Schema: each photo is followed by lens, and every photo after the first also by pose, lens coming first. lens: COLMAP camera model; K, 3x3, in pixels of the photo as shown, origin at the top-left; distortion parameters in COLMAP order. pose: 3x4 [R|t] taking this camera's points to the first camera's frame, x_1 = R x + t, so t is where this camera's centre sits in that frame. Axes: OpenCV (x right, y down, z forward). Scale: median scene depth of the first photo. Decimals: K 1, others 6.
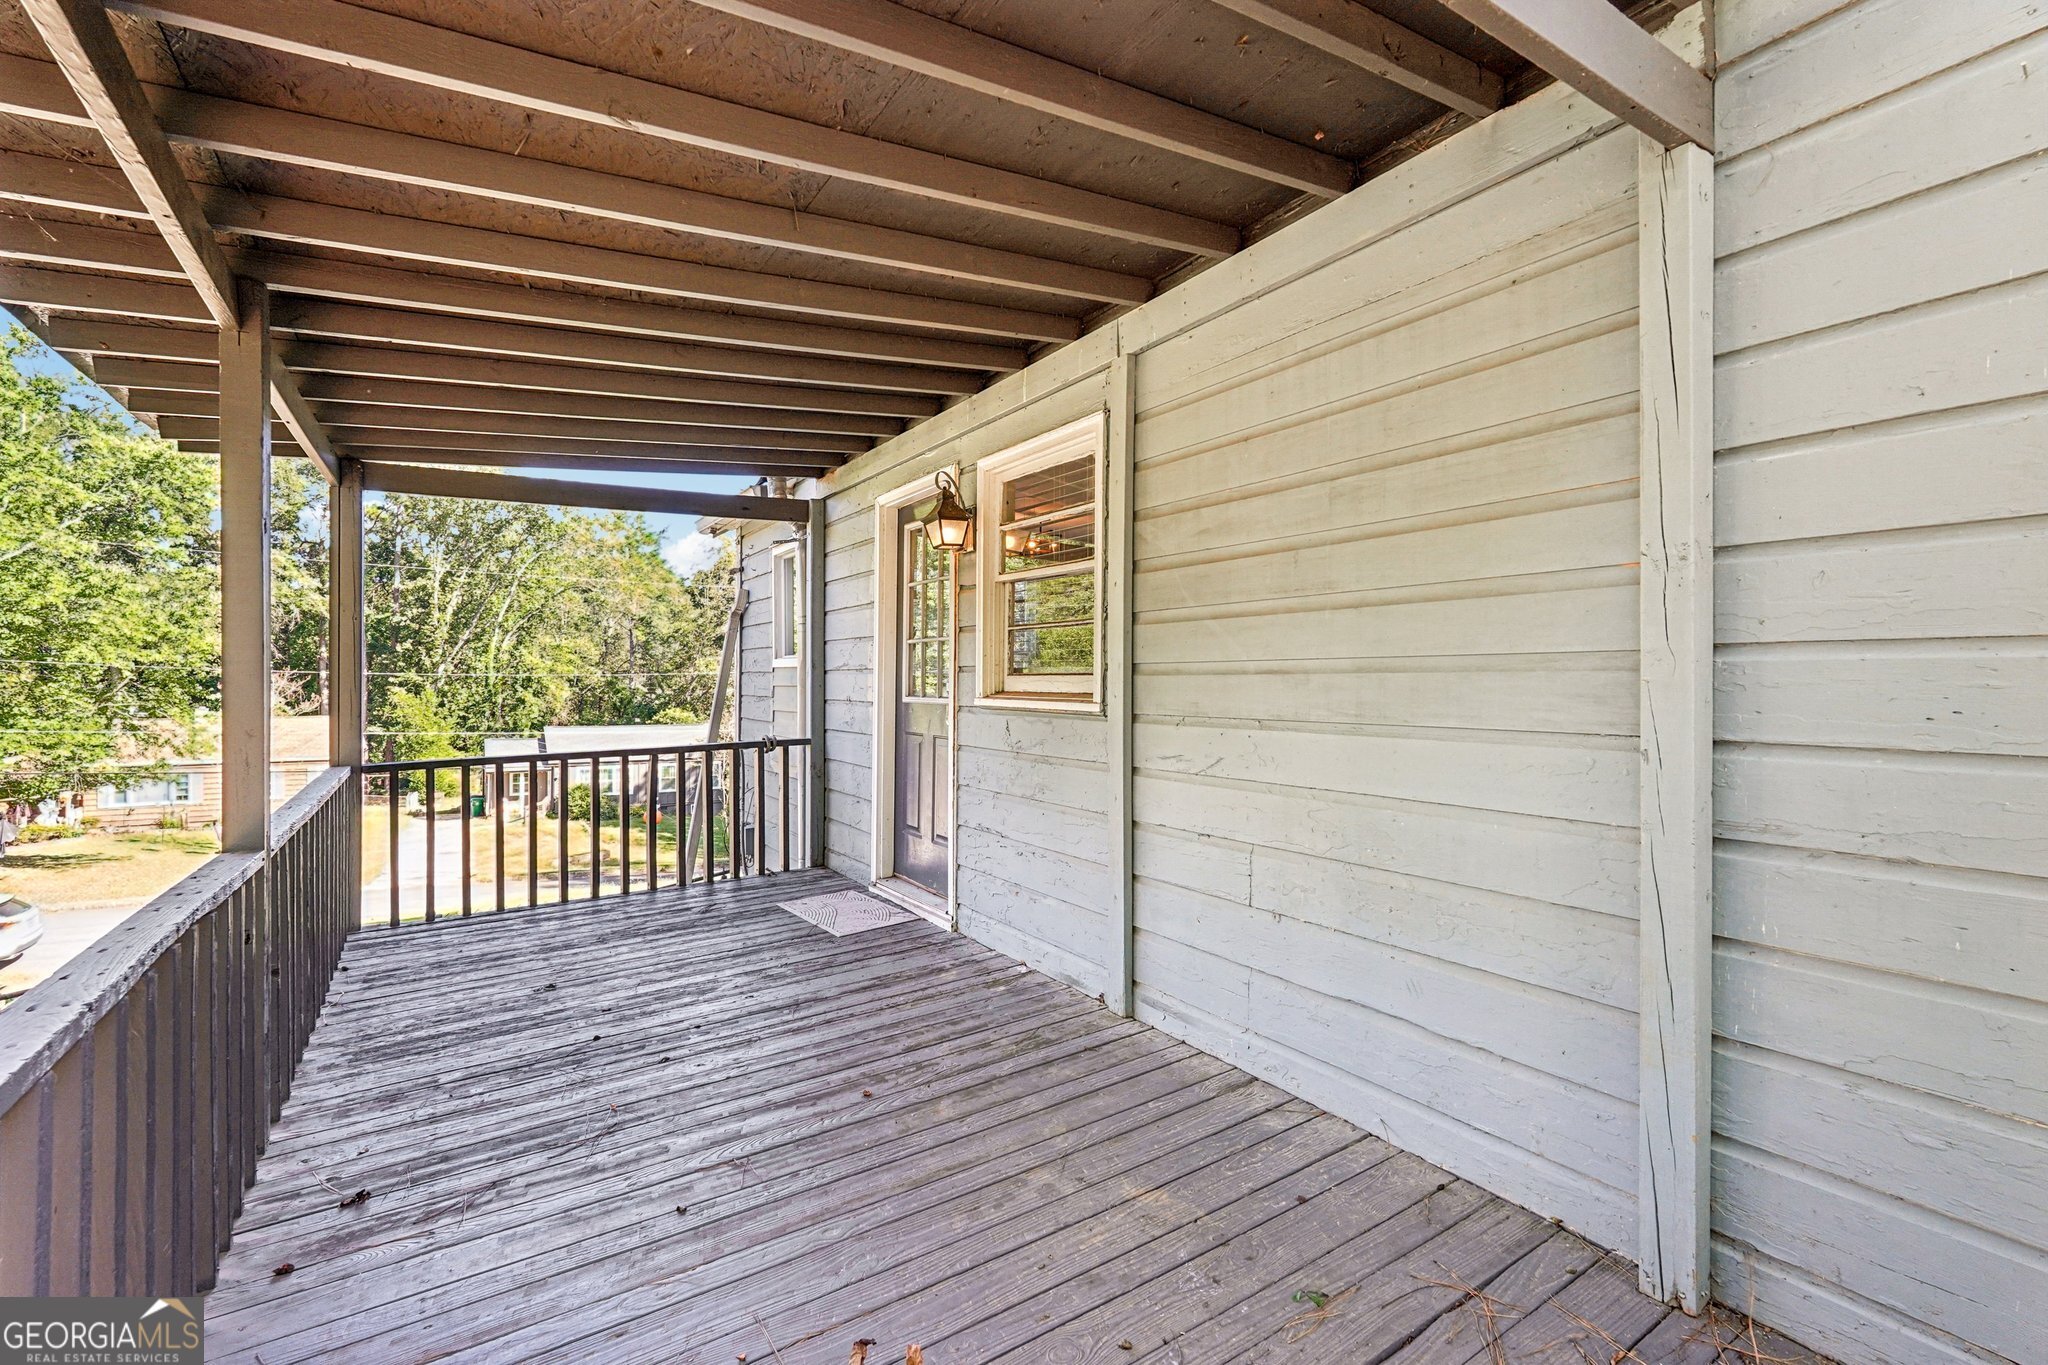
lens RADIAL K [[902.6, 0, 1027.6], [0, 902.6, 681.0], [0, 0, 1]] dist [-0.003233, 0.000546]
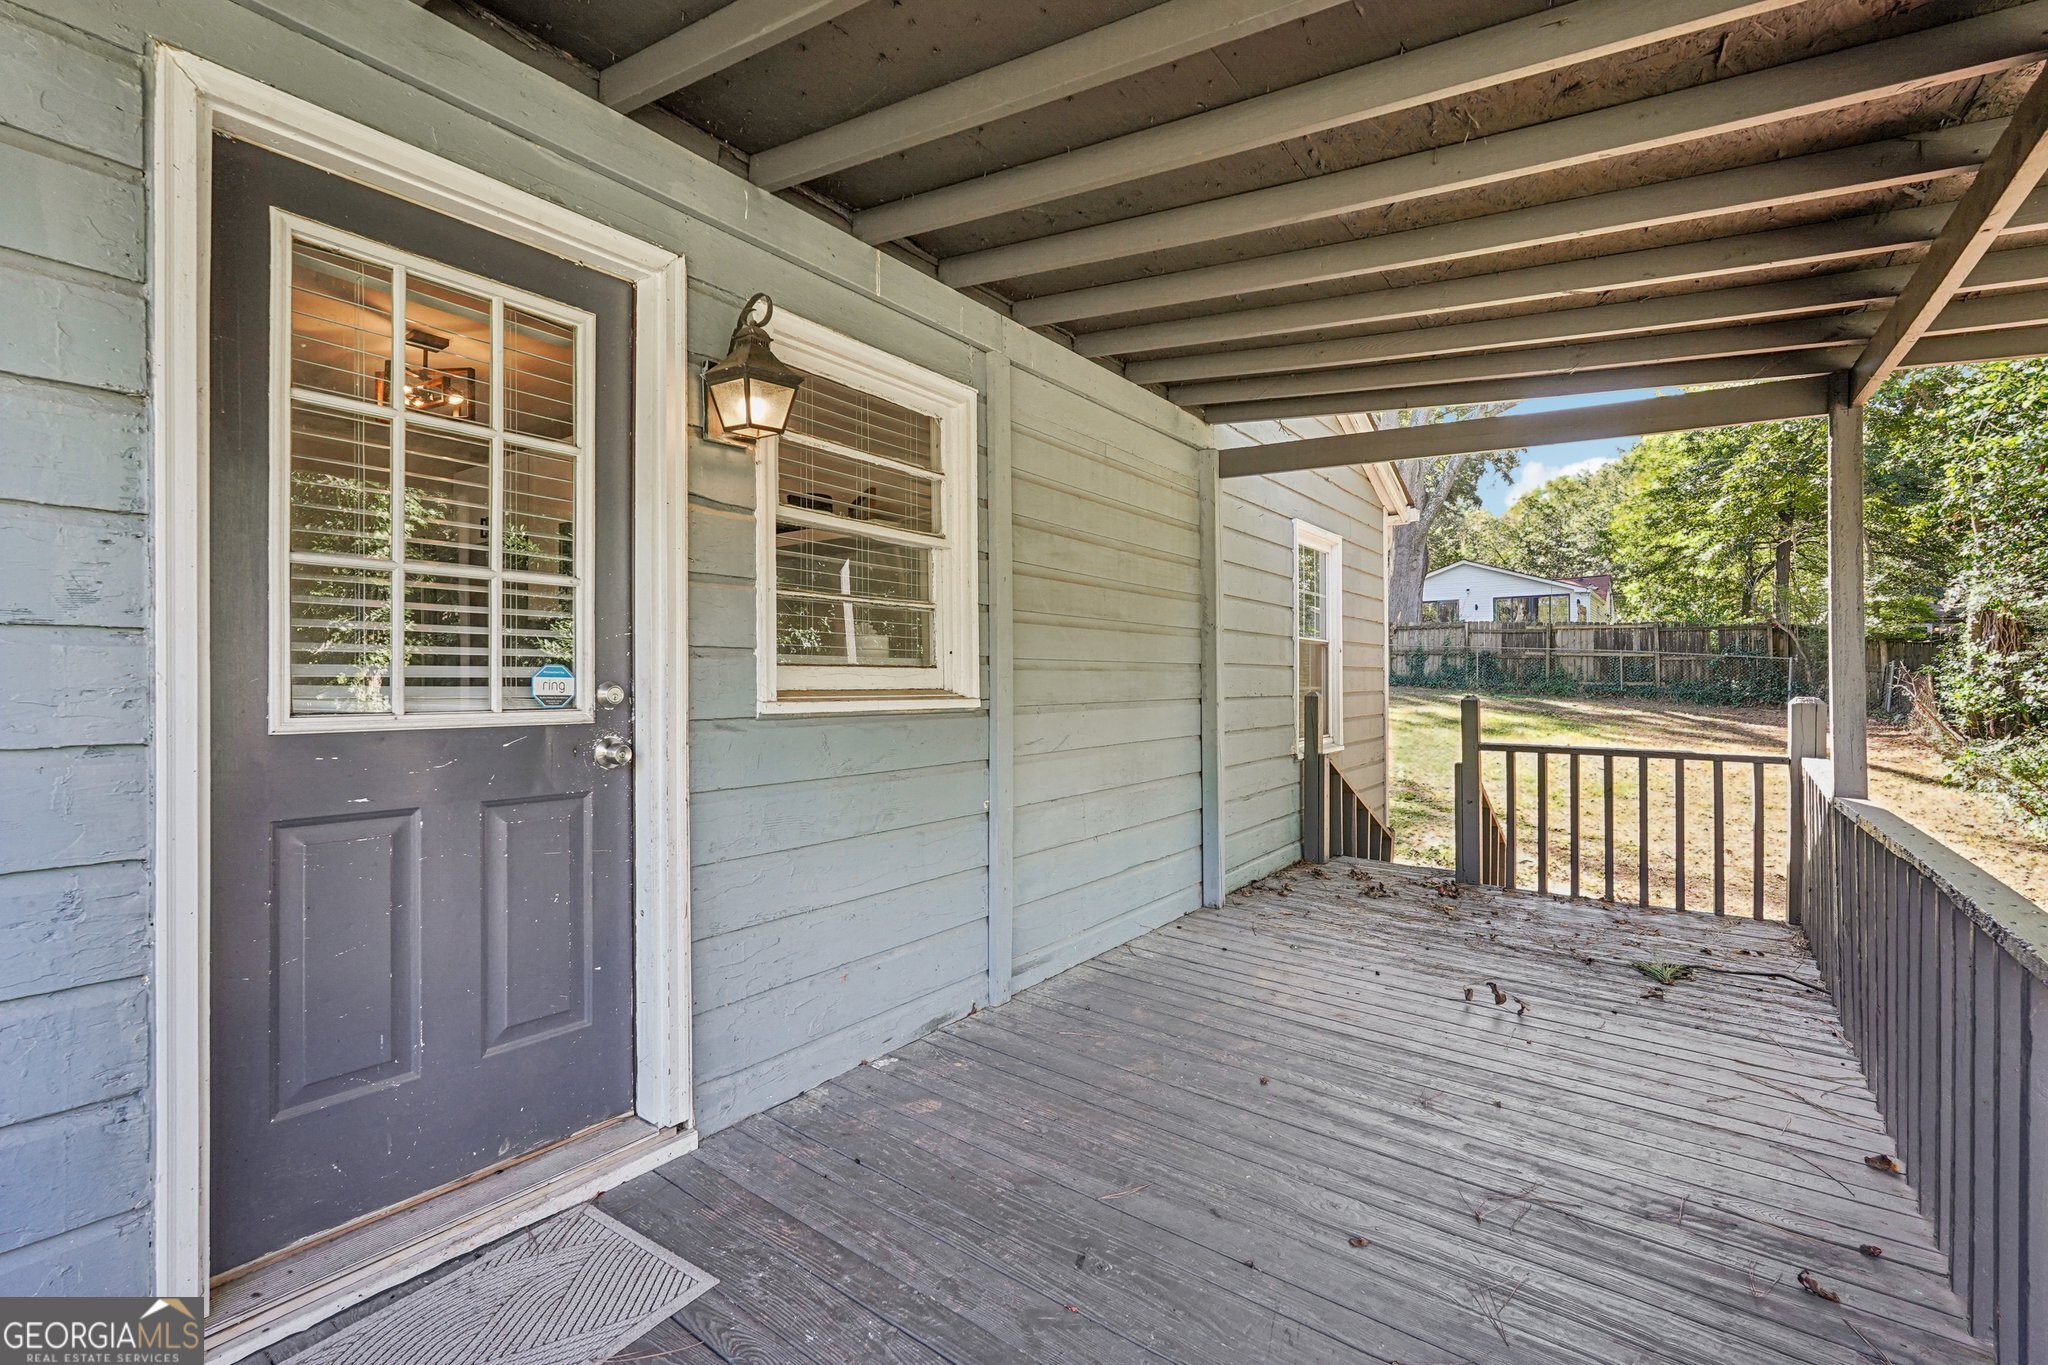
lens RADIAL K [[902.6, 0, 1027.6], [0, 902.6, 681.0], [0, 0, 1]] dist [-0.003233, 0.000546]
pose [[-0.359775, 0.002083, 0.933037, -1.107661], [0.003458, 0.999994, -0.000899, 0.010897], [-0.933033, 0.002903, -0.359780, 1.738008]]
